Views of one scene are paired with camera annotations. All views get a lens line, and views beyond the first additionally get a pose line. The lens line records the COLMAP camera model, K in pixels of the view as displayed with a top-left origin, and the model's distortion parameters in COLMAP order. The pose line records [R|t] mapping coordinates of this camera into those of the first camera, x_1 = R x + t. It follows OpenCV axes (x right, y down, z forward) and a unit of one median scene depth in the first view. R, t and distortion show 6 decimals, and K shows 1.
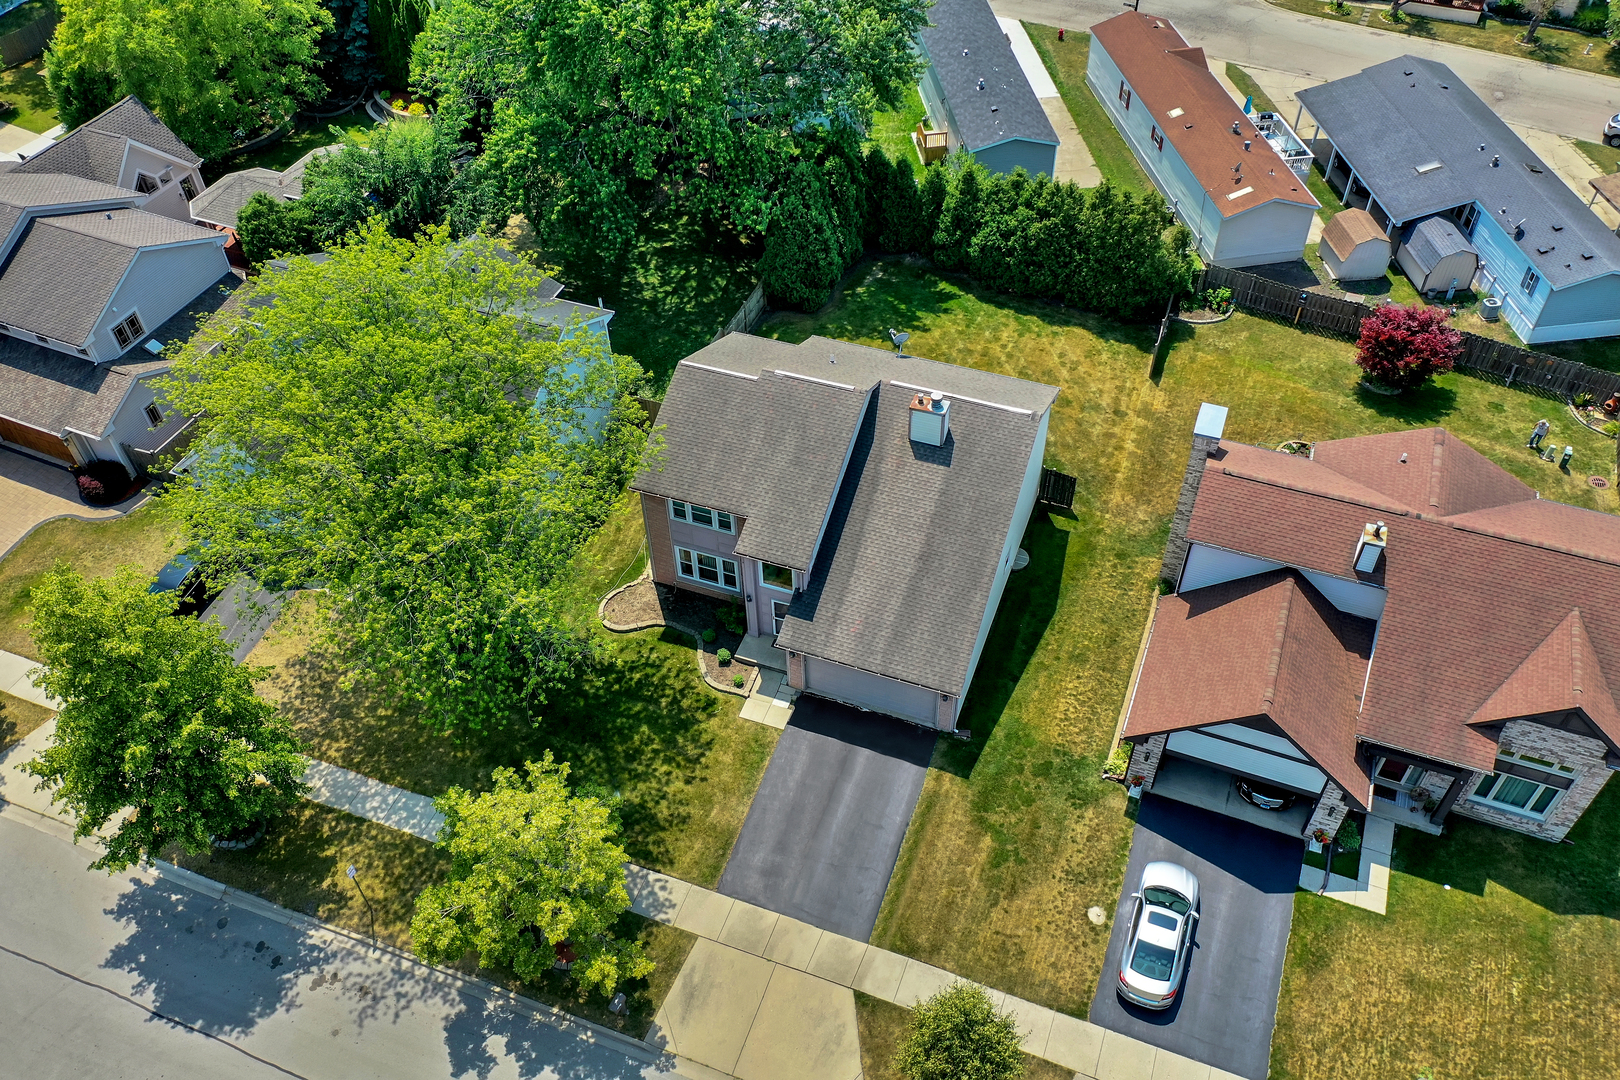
lens RADIAL K [[1268.7, 0, 816.9], [0, 1268.7, 539.7], [0, 0, 1]] dist [-0.010039, -0.001547]
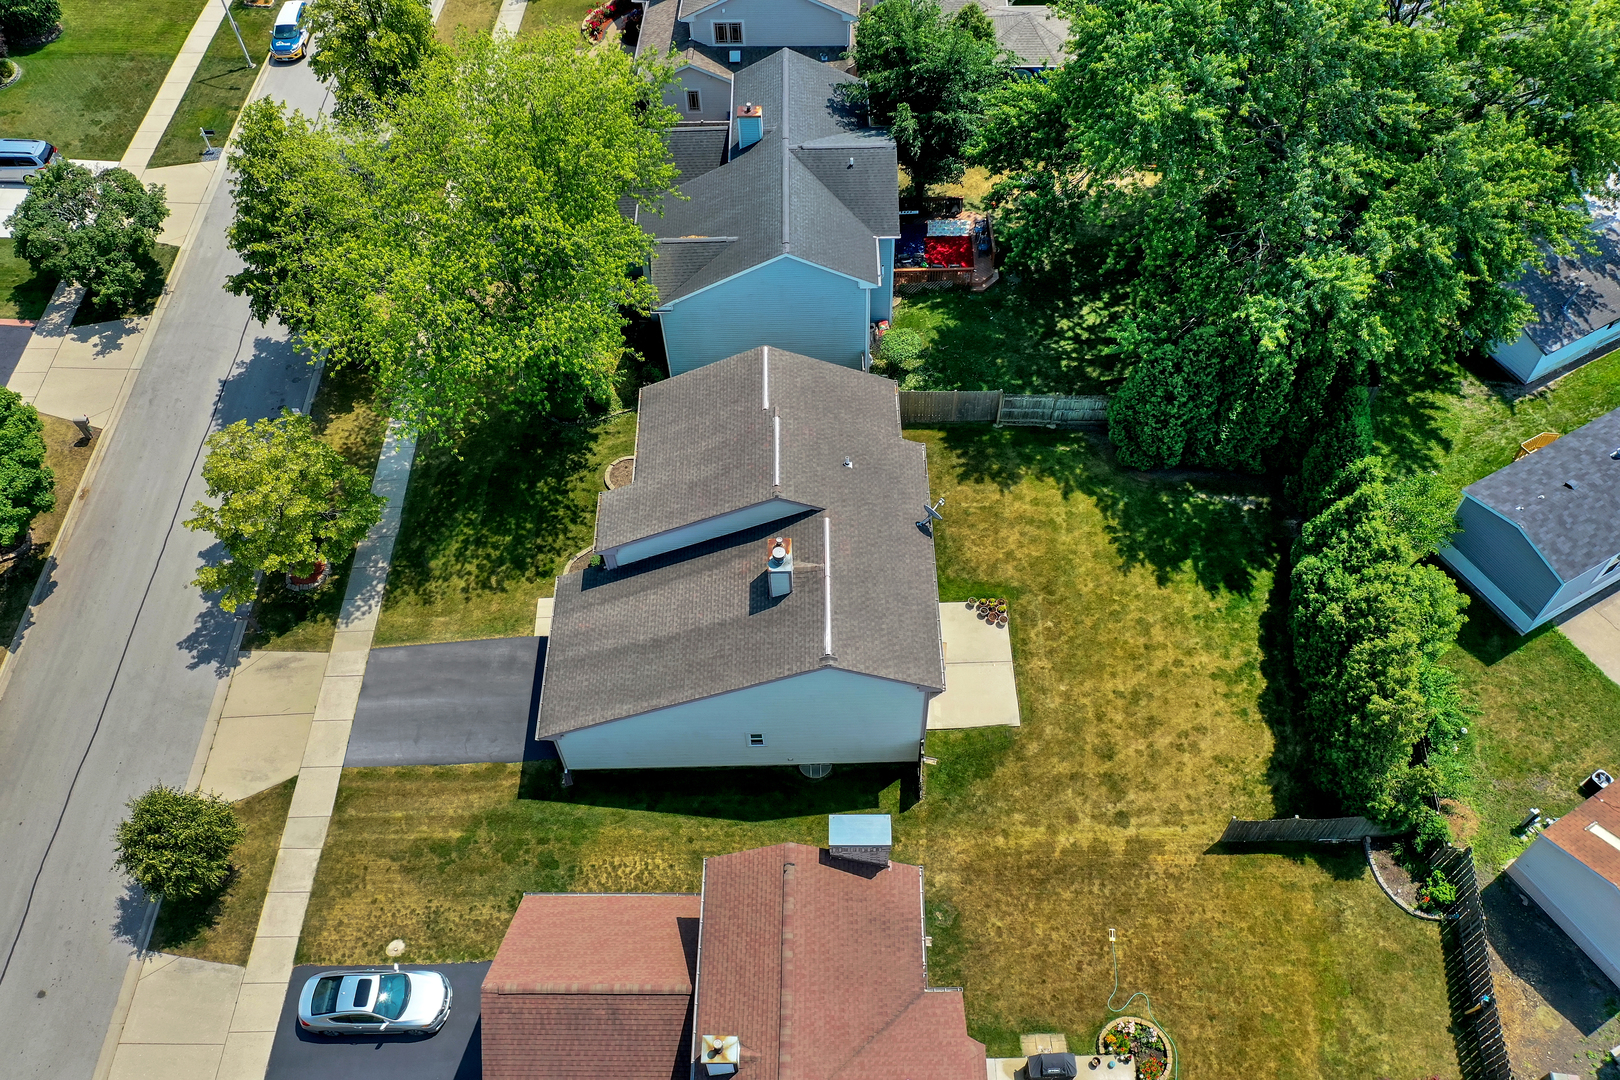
lens RADIAL K [[1268.7, 0, 804.7], [0, 1268.7, 540.7], [0, 0, 1]] dist [-0.010039, -0.001547]
pose [[0.359846, 0.757580, -0.544595, 0.578454], [-0.658461, 0.619739, 0.427028, -0.509574], [0.661014, 0.204931, 0.721847, 0.355312]]
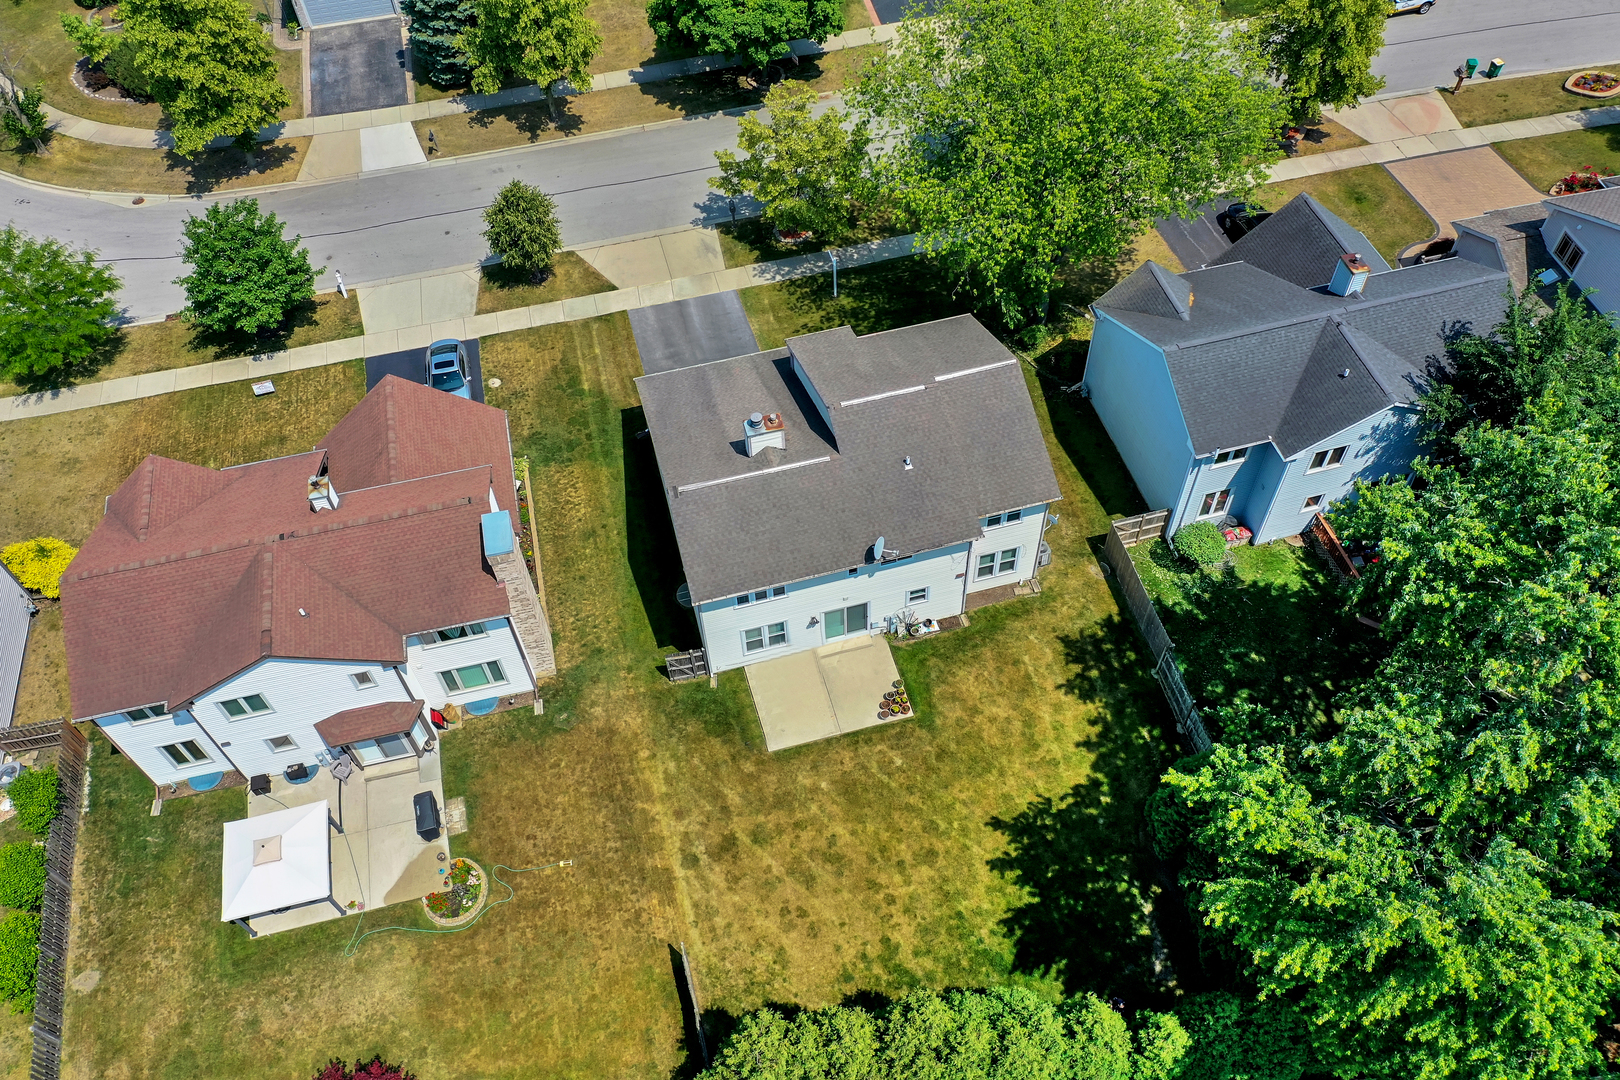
lens RADIAL K [[1268.7, 0, 812.1], [0, 1268.7, 536.7], [0, 0, 1]] dist [-0.010039, -0.001547]
pose [[-0.817676, 0.487807, -0.305697, 0.397297], [-0.376037, -0.050505, 0.925227, -1.028036], [0.435893, 0.871489, 0.224730, 0.870107]]
